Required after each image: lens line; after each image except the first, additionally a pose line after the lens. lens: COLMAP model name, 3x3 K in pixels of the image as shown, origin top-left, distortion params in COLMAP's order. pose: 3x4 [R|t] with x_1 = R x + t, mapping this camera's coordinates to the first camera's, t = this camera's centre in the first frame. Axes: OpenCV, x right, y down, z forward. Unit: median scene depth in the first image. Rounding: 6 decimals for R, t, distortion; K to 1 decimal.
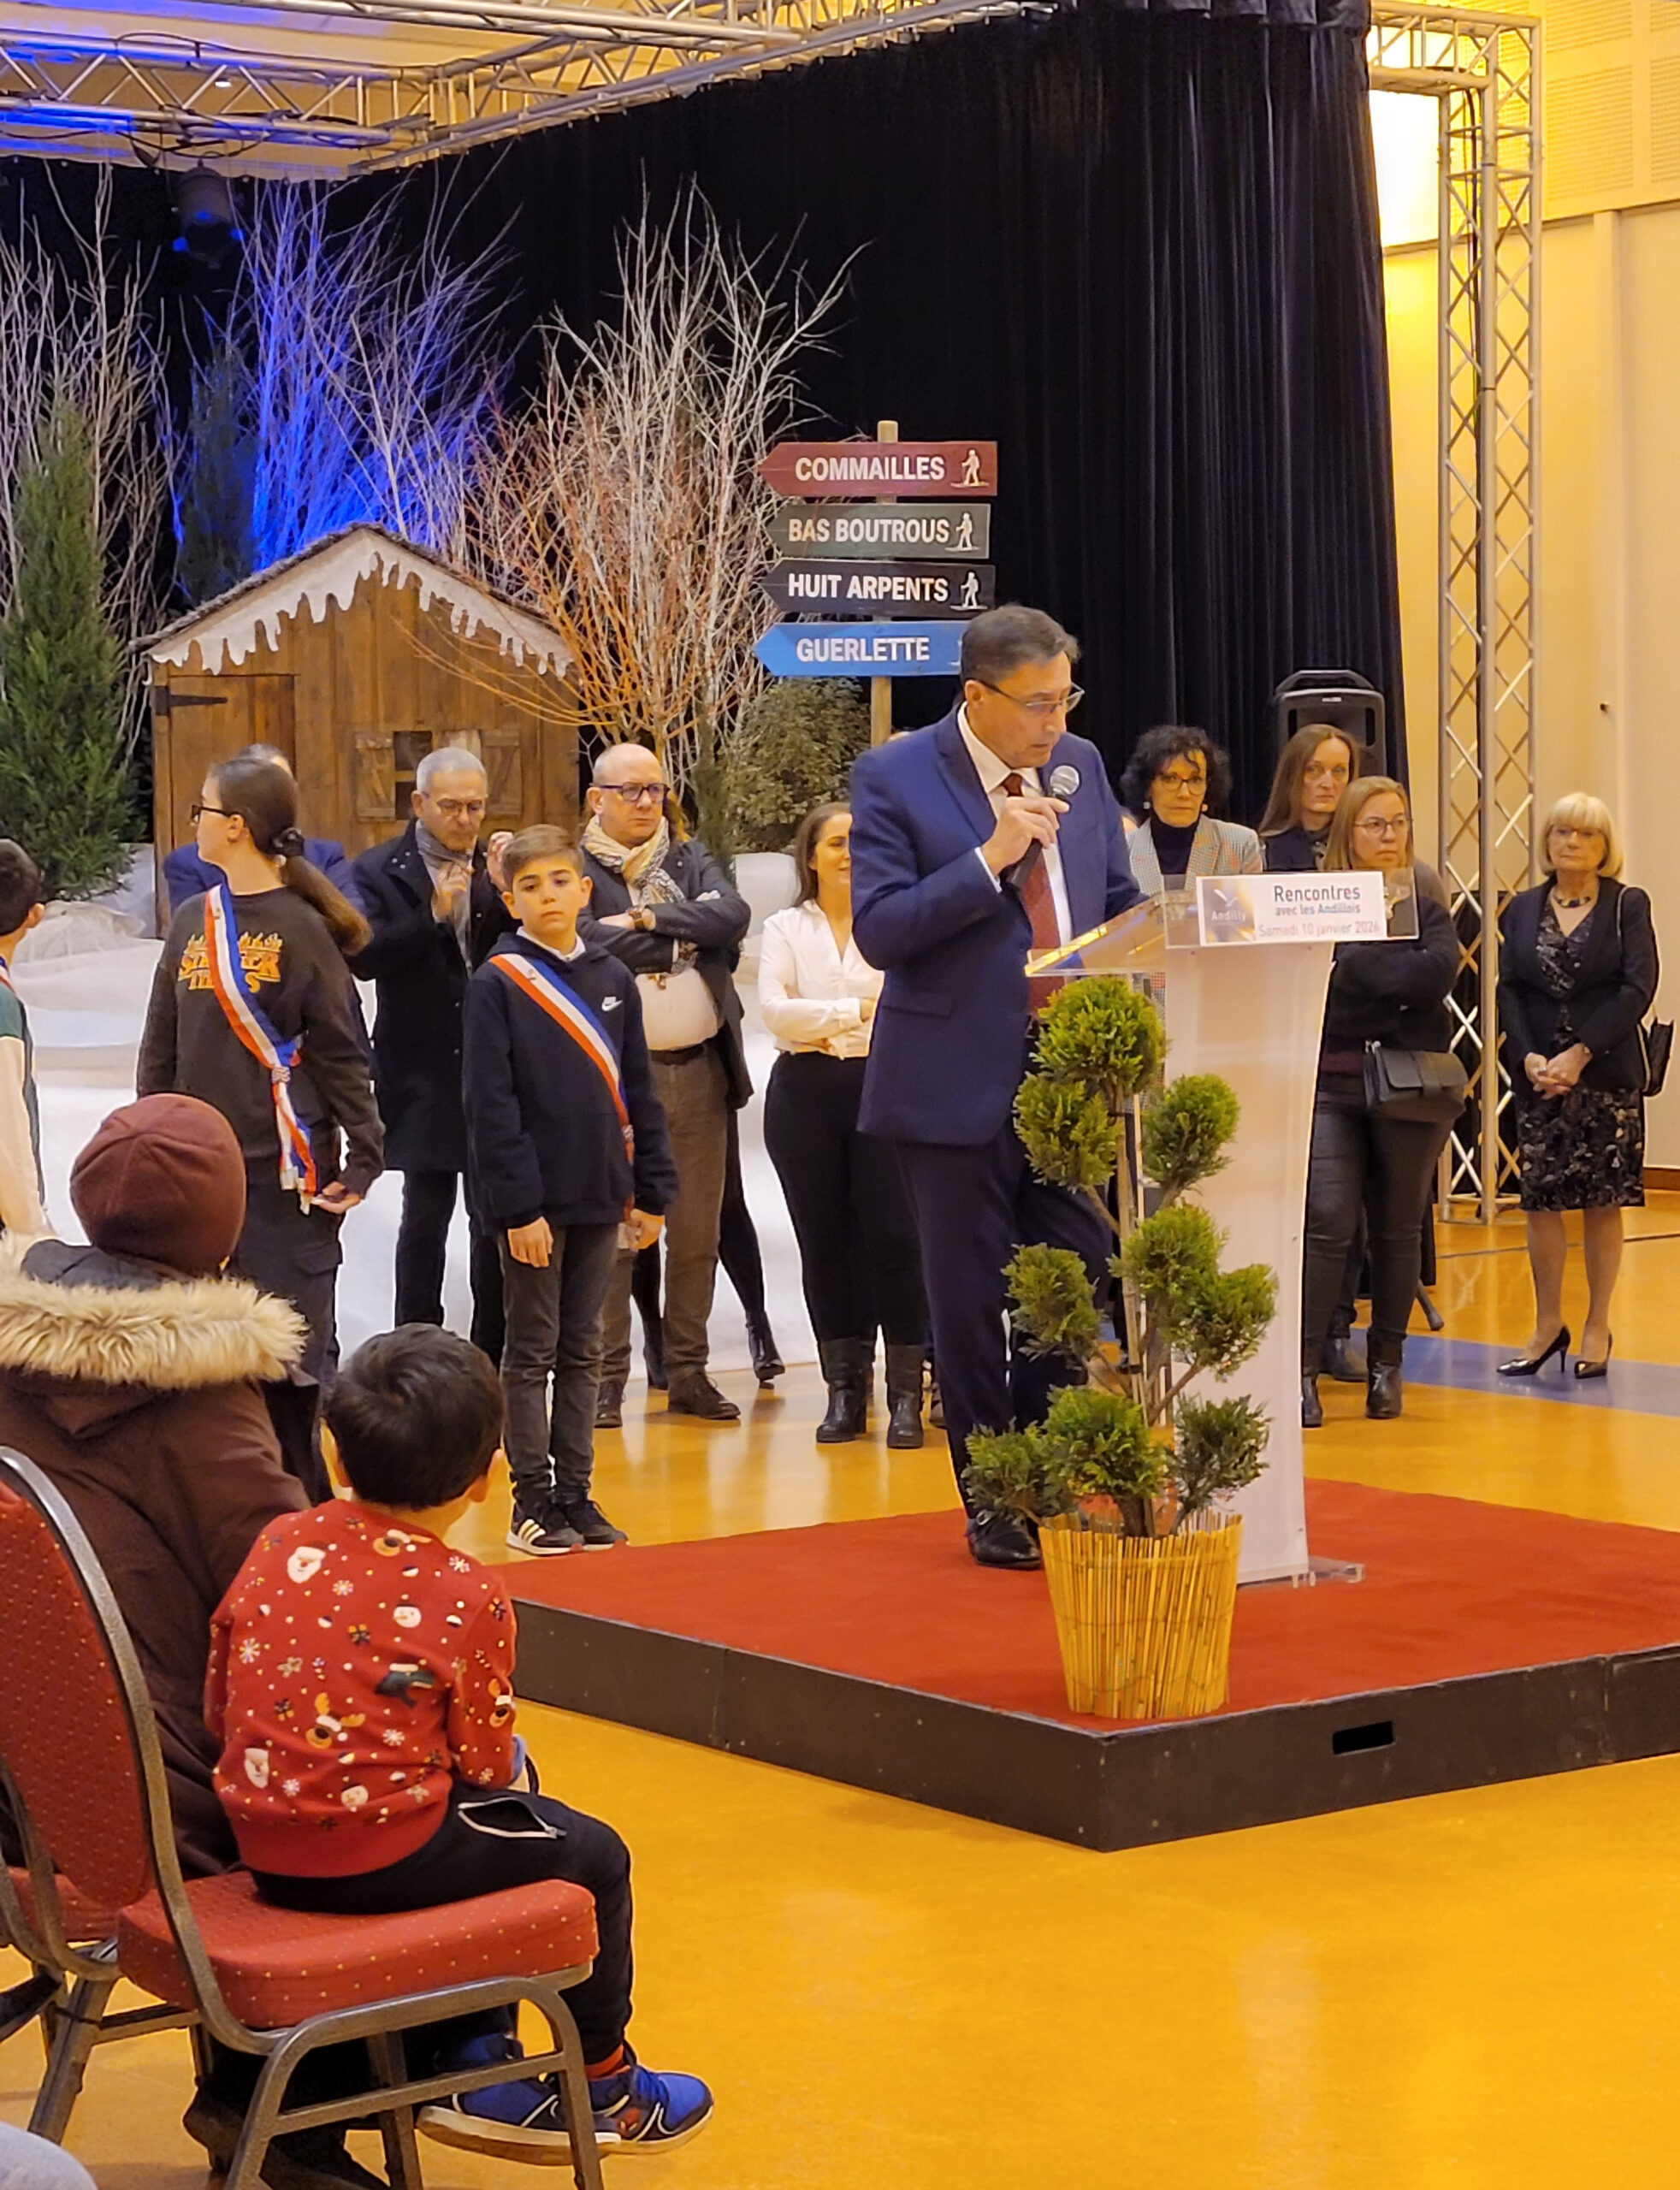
lens RADIAL K [[4559.8, 0, 835.8], [0, 4559.8, 1080.1], [0, 0, 1]] dist [0.022787, 0.000000]
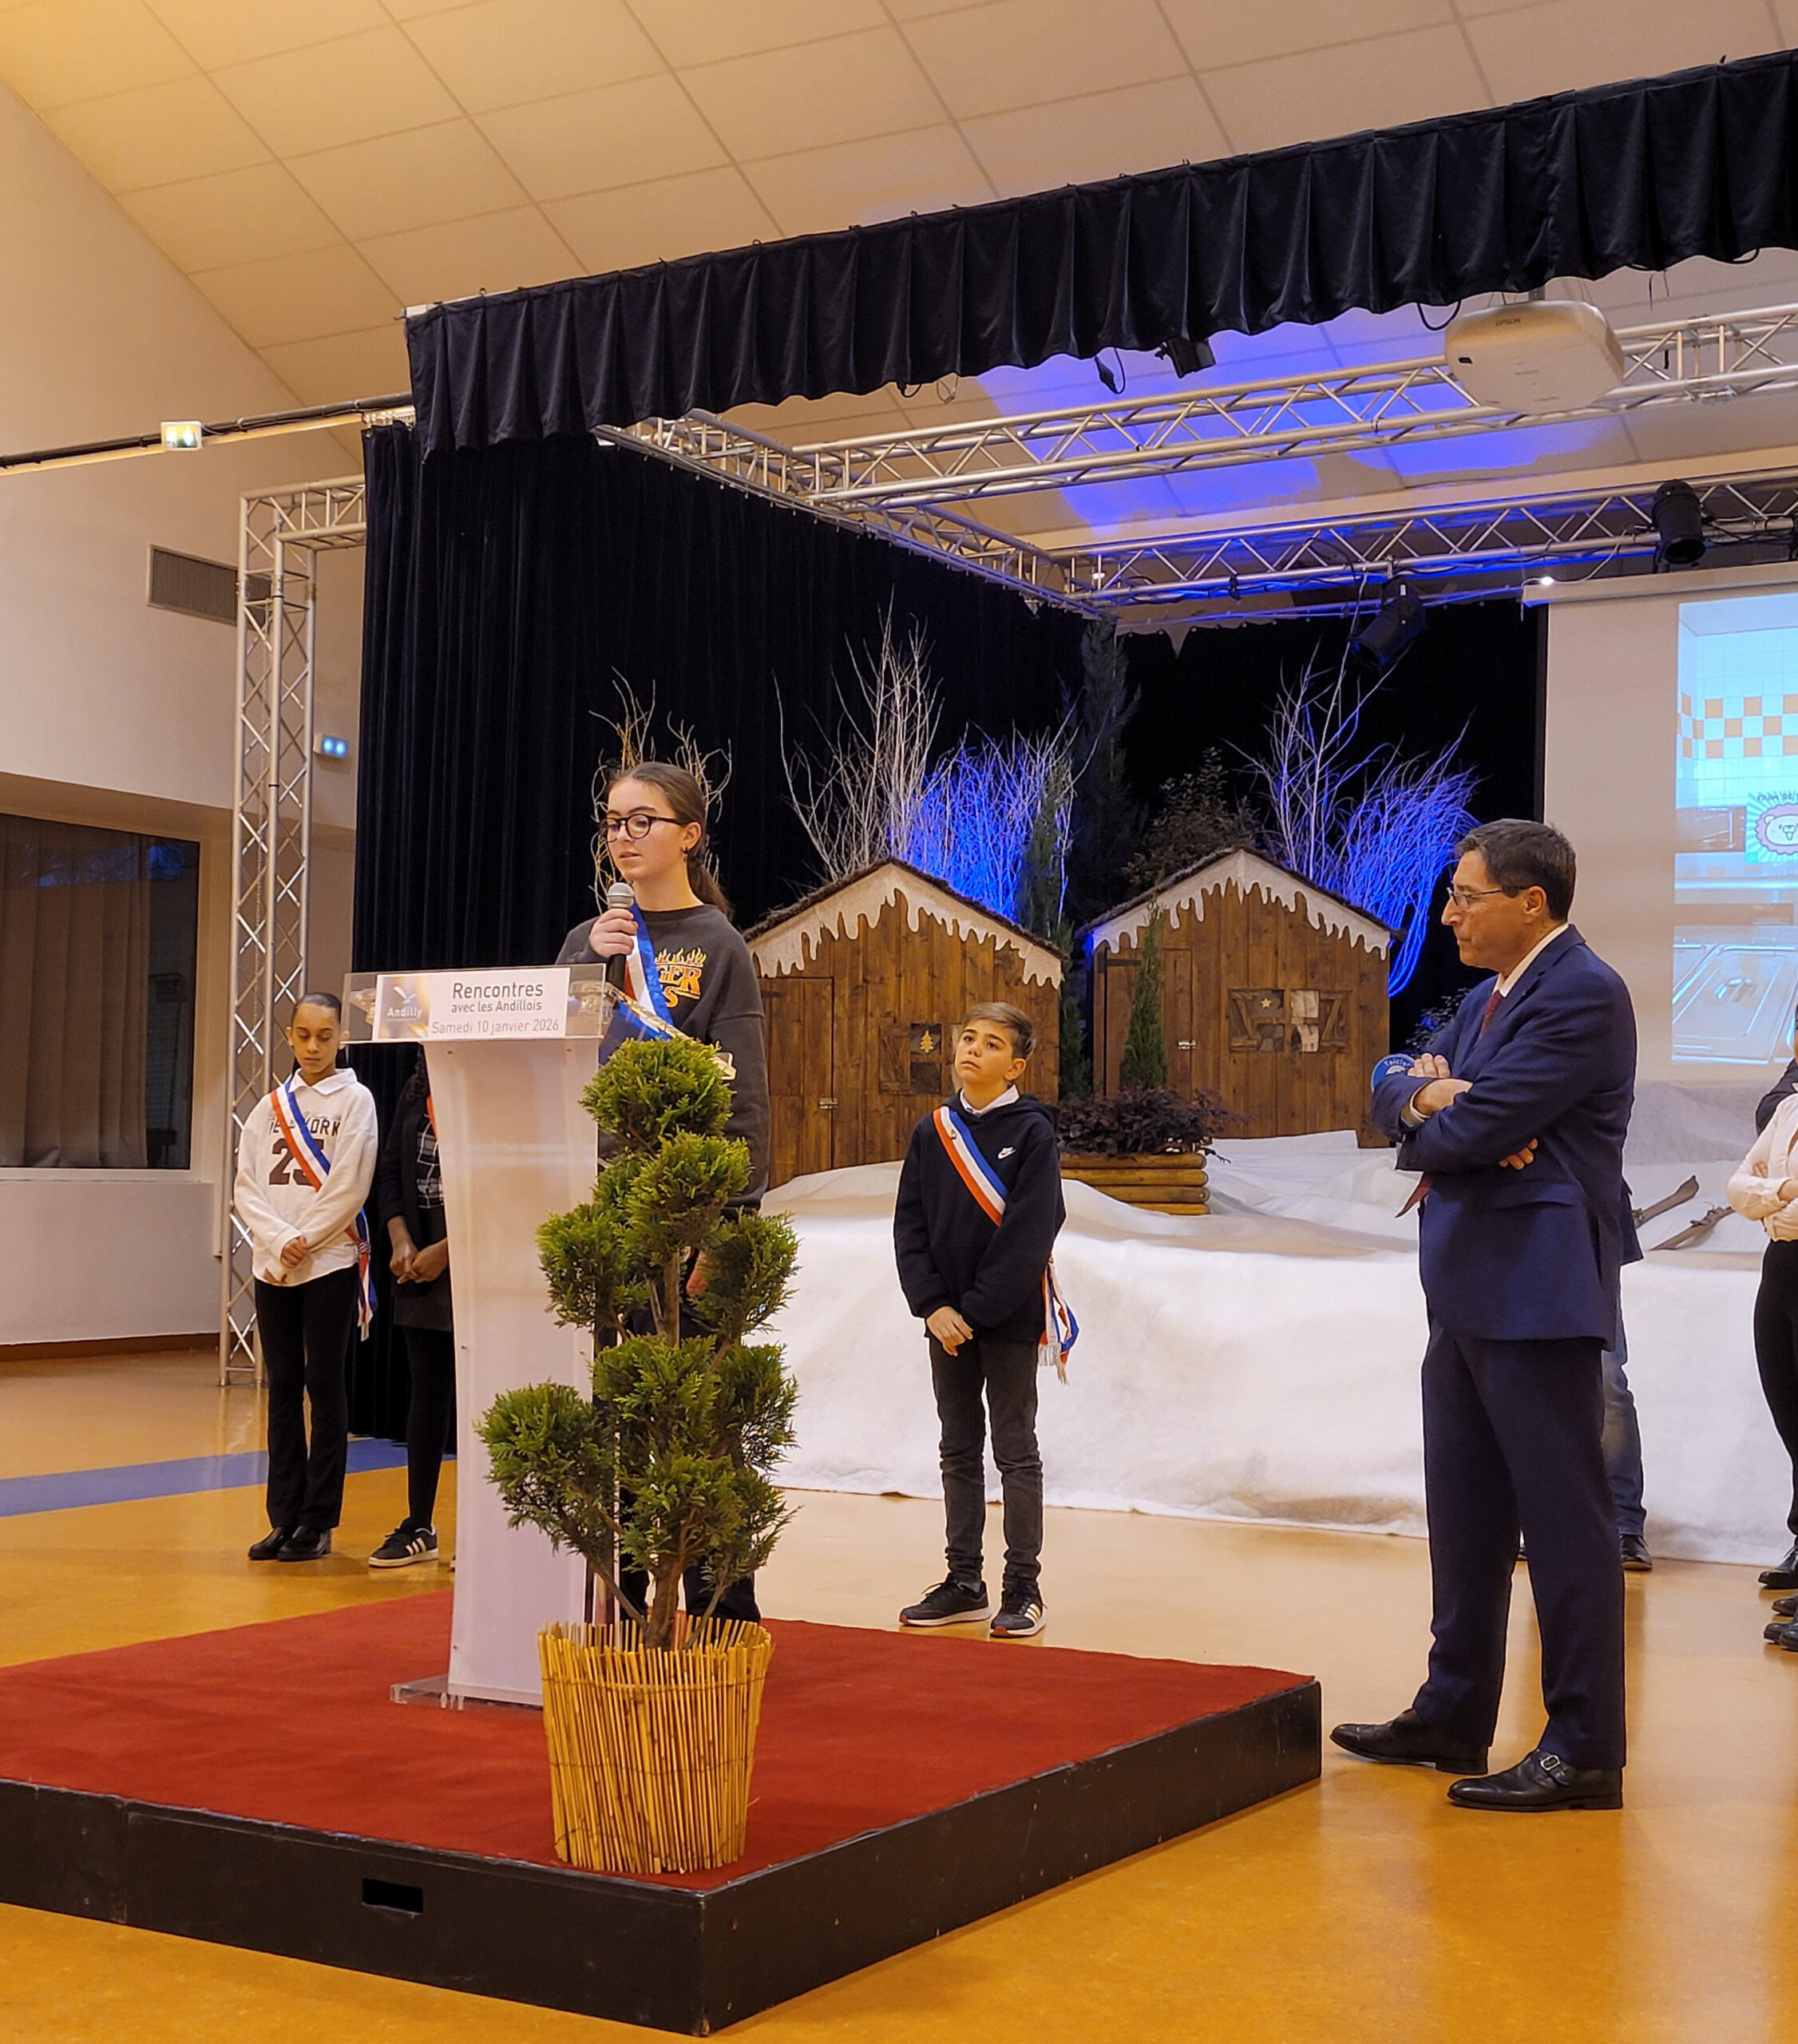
lens RADIAL K [[2869.8, 0, 888.5], [0, 2869.8, 1011.3], [0, 0, 1]] dist [0.049171, 0.000000]
pose [[0.419338, -0.030888, -0.907305, 0.373340], [-0.069188, 0.995427, -0.065865, -0.000871], [0.905190, 0.090394, 0.415283, 0.437460]]
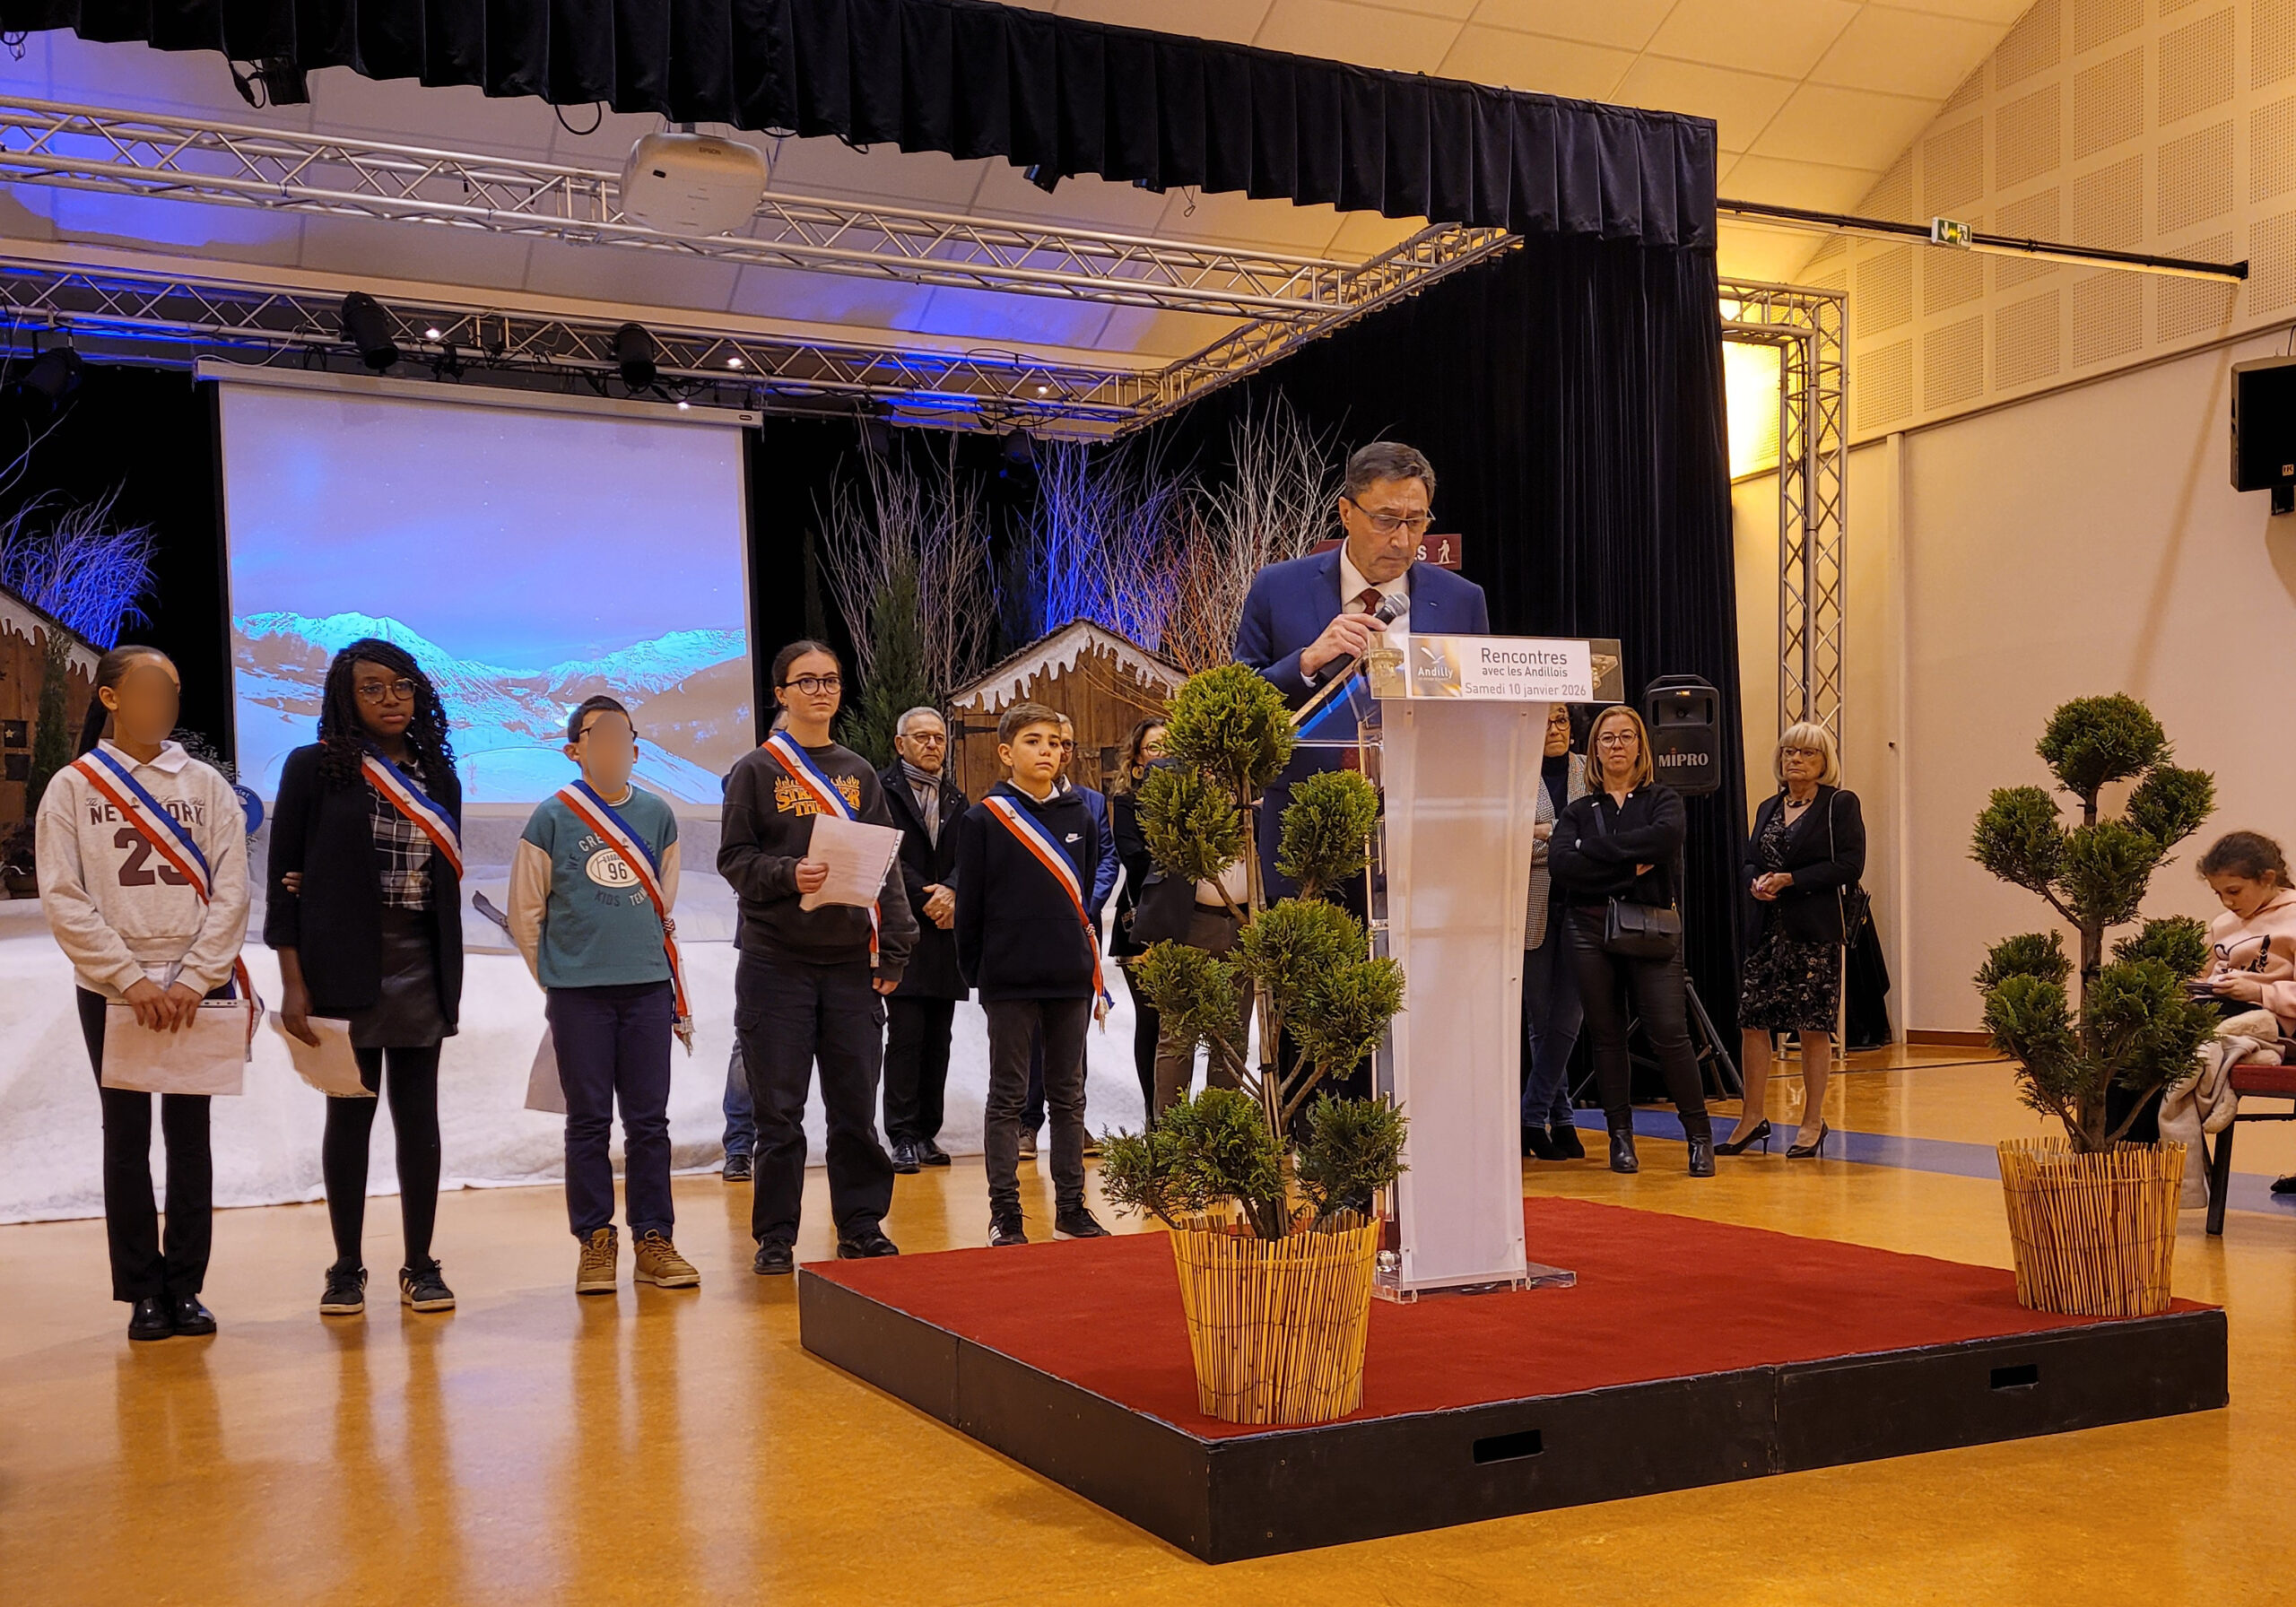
lens RADIAL K [[2231.9, 0, 1159.7], [0, 2231.9, 1041.9], [0, 0, 1]] dist [0.042179, 0.000000]
pose [[0.986988, 0.001924, -0.160785, 0.056395], [-0.001000, 0.999983, 0.005829, 0.025749], [0.160793, -0.005593, 0.986972, 0.243340]]
